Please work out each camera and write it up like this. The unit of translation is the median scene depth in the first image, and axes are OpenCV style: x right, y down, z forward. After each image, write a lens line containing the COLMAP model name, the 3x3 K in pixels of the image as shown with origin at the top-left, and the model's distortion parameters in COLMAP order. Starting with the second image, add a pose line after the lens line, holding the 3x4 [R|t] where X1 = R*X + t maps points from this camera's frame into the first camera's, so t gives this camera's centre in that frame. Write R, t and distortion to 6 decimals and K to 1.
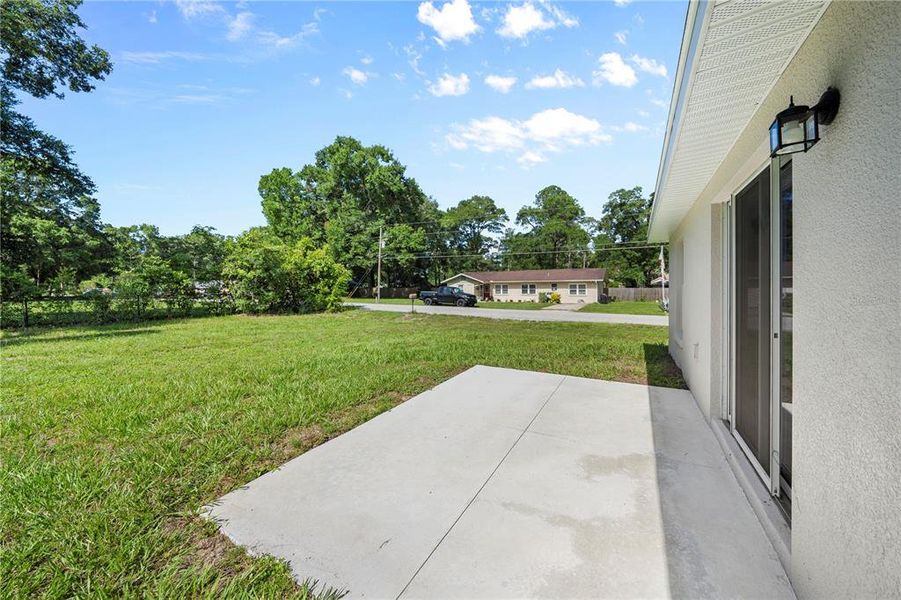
lens RADIAL K [[312.2, 0, 451.6], [0, 312.2, 300.4], [0, 0, 1]] dist [-0.001461, -0.000068]
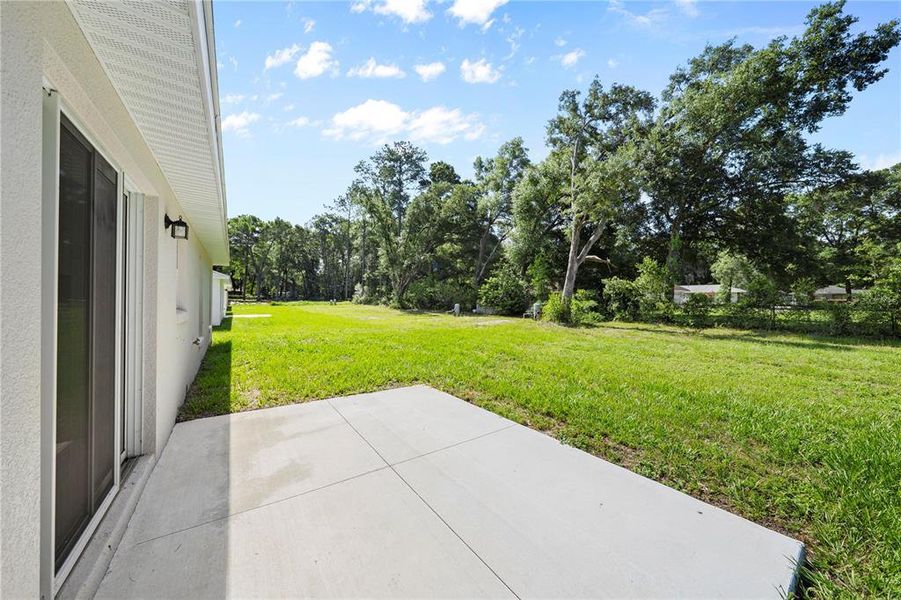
lens RADIAL K [[312.2, 0, 451.6], [0, 312.2, 300.4], [0, 0, 1]] dist [-0.001461, -0.000068]
pose [[-0.412395, 0.007118, -0.910977, 0.238028], [-0.037245, 0.999002, 0.024667, -0.011827], [0.910243, 0.044102, -0.411718, 0.380238]]
